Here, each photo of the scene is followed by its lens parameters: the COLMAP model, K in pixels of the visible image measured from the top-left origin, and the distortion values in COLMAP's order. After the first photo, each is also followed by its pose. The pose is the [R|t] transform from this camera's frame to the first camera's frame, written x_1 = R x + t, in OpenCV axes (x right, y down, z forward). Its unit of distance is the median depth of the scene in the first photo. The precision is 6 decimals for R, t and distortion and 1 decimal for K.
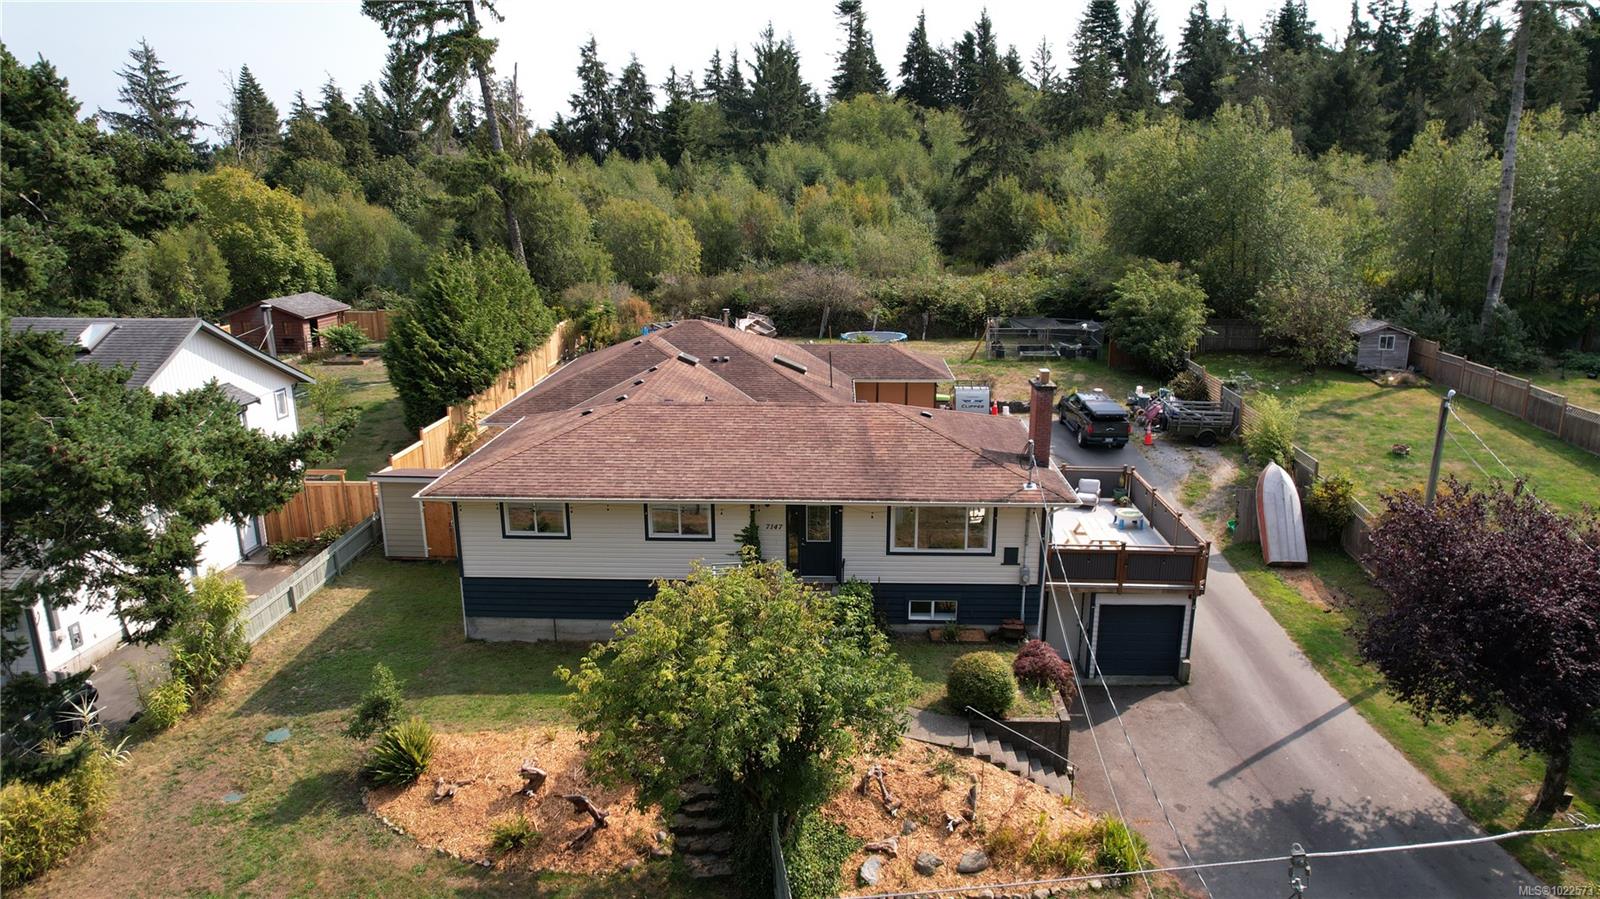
lens RADIAL K [[1018.0, 0, 806.3], [0, 1018.0, 456.8], [0, 0, 1]] dist [-0.066618, 0.052032]
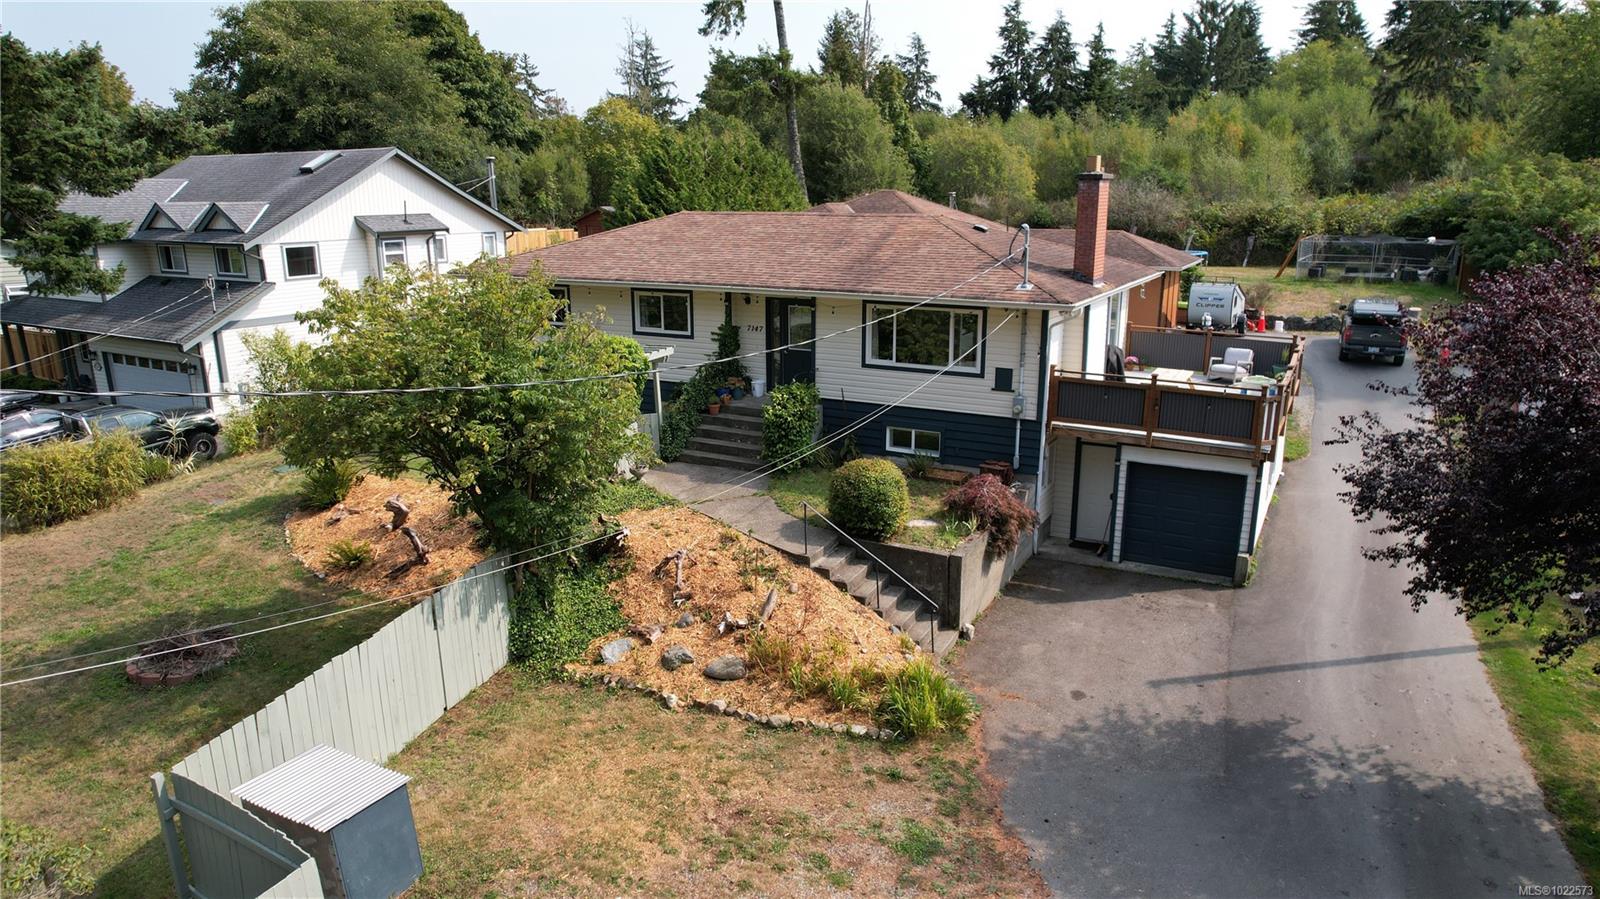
lens RADIAL K [[1018.0, 0, 806.3], [0, 1018.0, 456.8], [0, 0, 1]] dist [-0.066618, 0.052032]
pose [[0.896002, 0.113942, -0.429183, 0.408385], [-0.114285, 0.993132, 0.025071, 0.154578], [0.429092, 0.026586, 0.902870, 0.219743]]
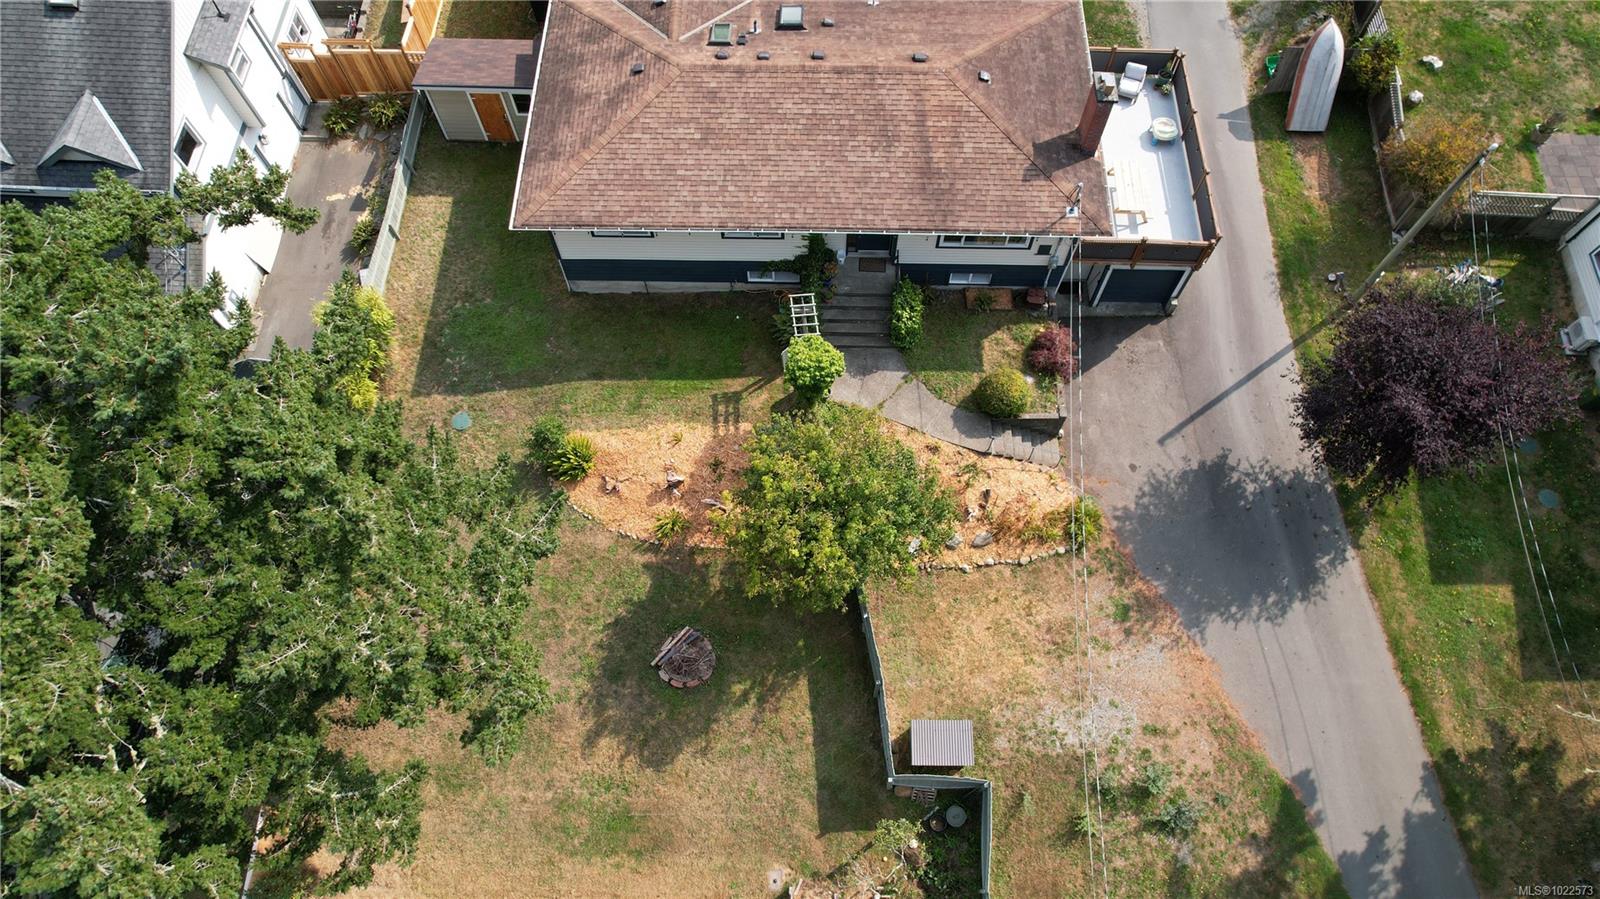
lens RADIAL K [[1018.0, 0, 806.3], [0, 1018.0, 456.8], [0, 0, 1]] dist [-0.066618, 0.052032]
pose [[0.999709, -0.022057, 0.009785, -0.081926], [0.006355, 0.631860, 0.775057, -0.635856], [-0.023278, -0.774769, 0.631816, 0.106206]]
